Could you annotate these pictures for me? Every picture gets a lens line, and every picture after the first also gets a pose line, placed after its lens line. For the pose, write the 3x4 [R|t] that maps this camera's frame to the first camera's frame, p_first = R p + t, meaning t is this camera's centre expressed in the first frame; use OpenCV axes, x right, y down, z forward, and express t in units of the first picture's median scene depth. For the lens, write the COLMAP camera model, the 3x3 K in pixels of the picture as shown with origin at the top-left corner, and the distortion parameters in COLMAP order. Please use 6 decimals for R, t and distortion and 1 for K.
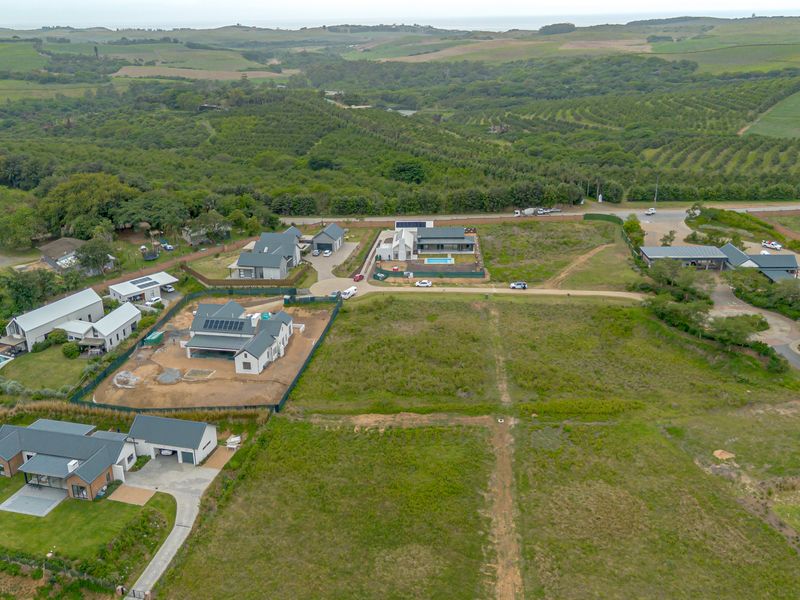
lens RADIAL K [[770.3, 0, 384.1], [0, 770.3, 299.4], [0, 0, 1]] dist [0.092648, -0.118980]
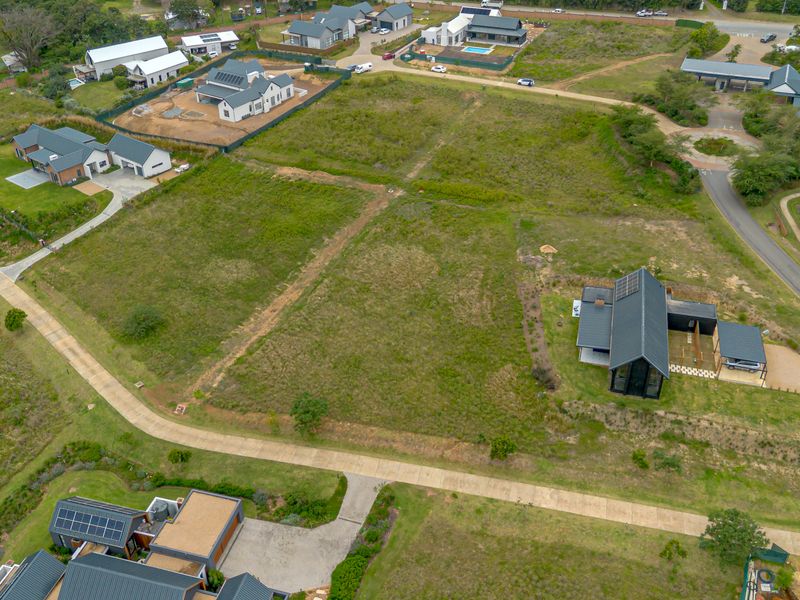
lens RADIAL K [[765.8, 0, 384.5], [0, 765.8, 302.5], [0, 0, 1]] dist [0.125251, -0.229500]
pose [[0.923243, 0.217872, -0.316470, 0.523407], [-0.132490, 0.953689, 0.270045, 0.010721], [0.360649, -0.207388, 0.909353, -0.056051]]
